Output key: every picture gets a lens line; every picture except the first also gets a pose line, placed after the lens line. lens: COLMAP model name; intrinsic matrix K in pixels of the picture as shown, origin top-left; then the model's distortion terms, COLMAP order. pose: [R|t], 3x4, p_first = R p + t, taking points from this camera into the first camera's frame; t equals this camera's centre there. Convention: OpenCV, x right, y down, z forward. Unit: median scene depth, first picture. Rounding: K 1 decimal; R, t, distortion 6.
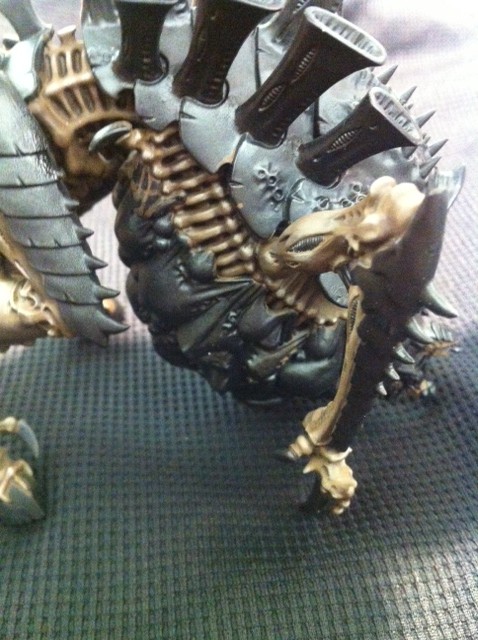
lens RADIAL K [[646.0, 0, 237.1], [0, 646.0, 323.0], [0, 0, 1]] dist [0.134762, -0.512509]
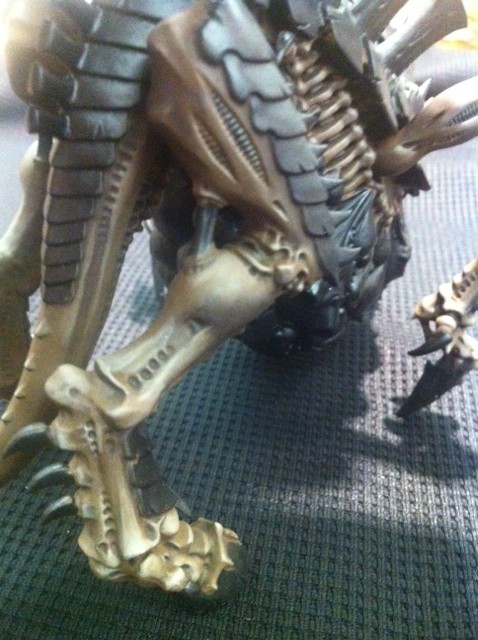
lens RADIAL K [[646.0, 0, 237.1], [0, 646.0, 323.0], [0, 0, 1]] dist [0.134762, -0.512509]
pose [[0.679065, -0.364756, 0.637043, -0.872860], [0.421527, 0.904232, 0.068410, -0.034108], [-0.600988, 0.222076, 0.767786, 0.418381]]
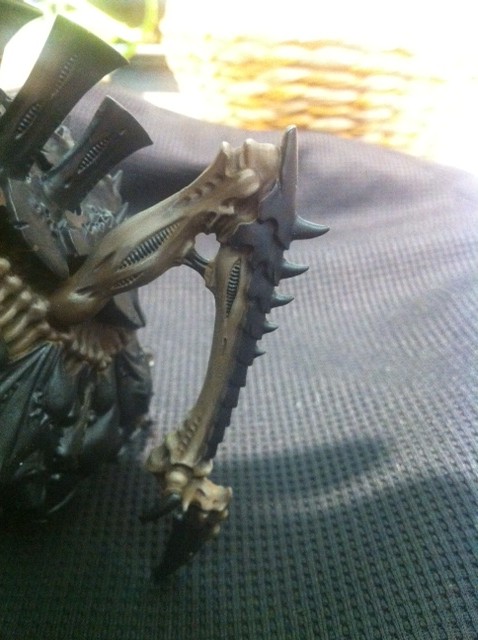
lens RADIAL K [[646.0, 0, 237.1], [0, 646.0, 323.0], [0, 0, 1]] dist [0.134762, -0.512509]
pose [[0.511837, -0.359973, 0.780027, -0.526993], [0.508074, 0.859004, 0.063033, -0.017412], [-0.692737, 0.364048, 0.622563, 0.314550]]
